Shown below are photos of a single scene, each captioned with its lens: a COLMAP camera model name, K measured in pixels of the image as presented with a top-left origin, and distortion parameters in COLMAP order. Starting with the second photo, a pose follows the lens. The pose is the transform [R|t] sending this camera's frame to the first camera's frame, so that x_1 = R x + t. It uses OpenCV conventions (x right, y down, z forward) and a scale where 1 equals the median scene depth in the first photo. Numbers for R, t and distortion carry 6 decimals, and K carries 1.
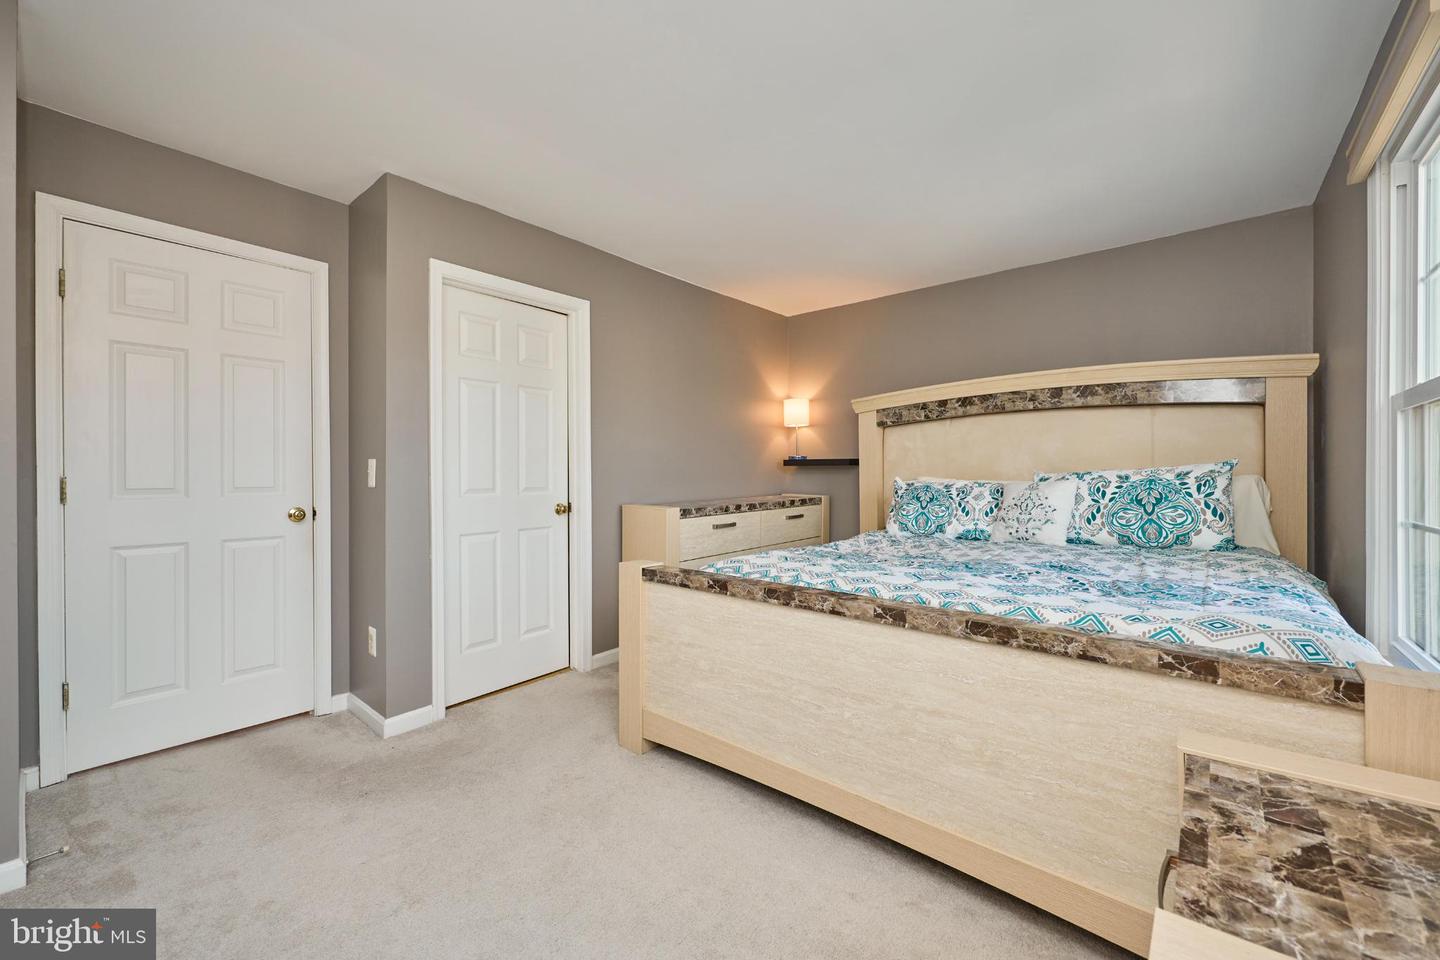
lens RADIAL K [[566.5, 0, 716.9], [0, 566.5, 471.8], [0, 0, 1]] dist [-0.000181, -0.000217]
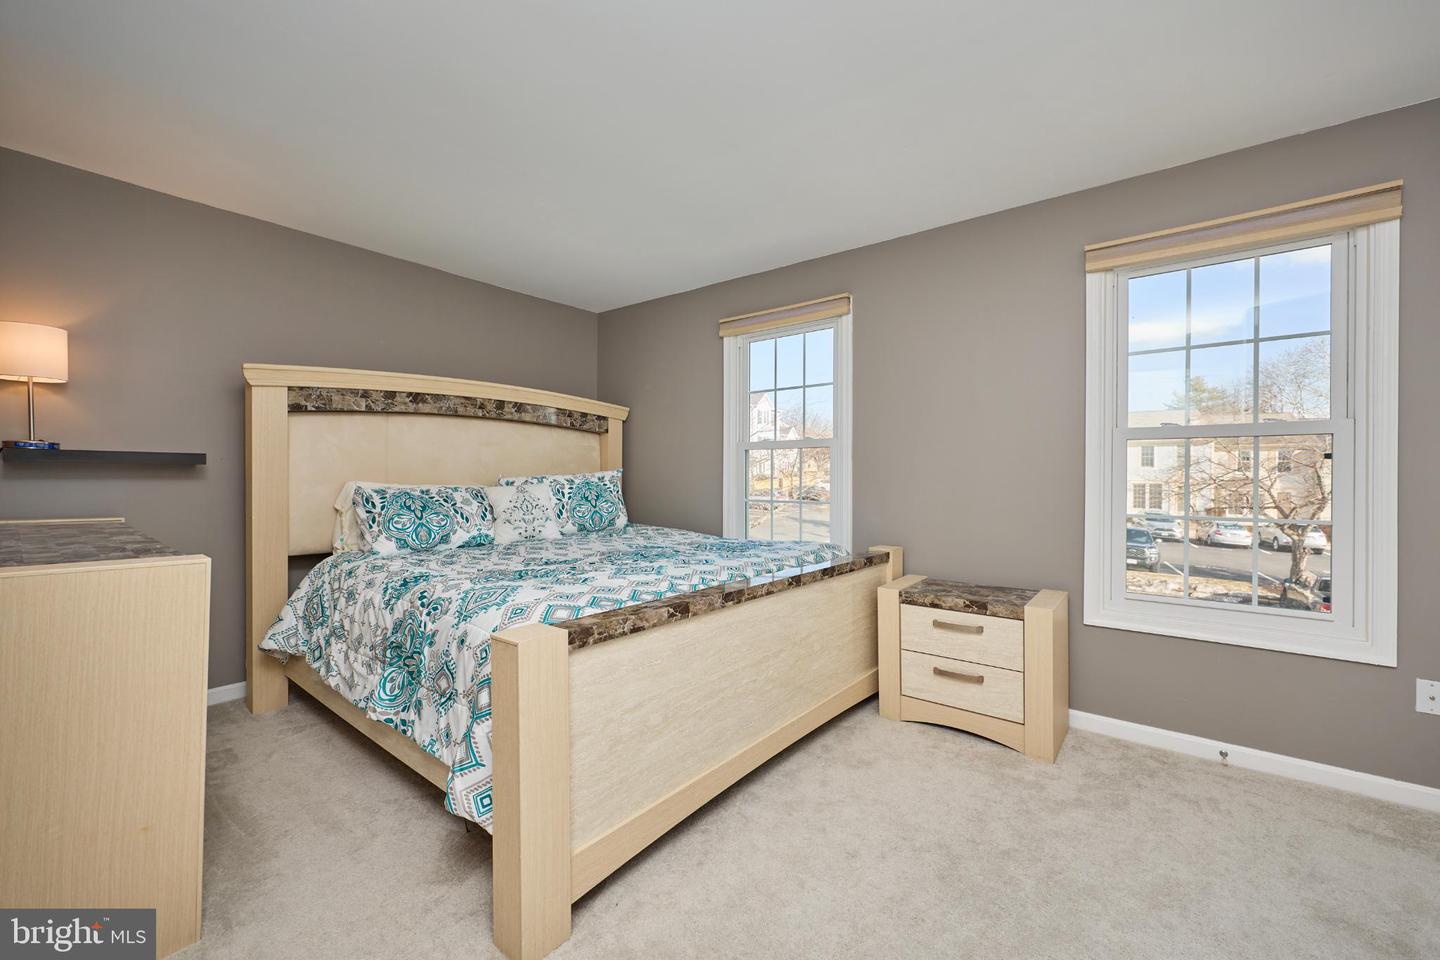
lens RADIAL K [[566.5, 0, 717.2], [0, 566.5, 479.4], [0, 0, 1]] dist [-0.000181, -0.000217]
pose [[-0.018858, 0.007377, 0.999795, -0.499166], [0.006042, 0.999955, -0.007264, 0.015540], [-0.999804, 0.005903, -0.018902, 0.586062]]
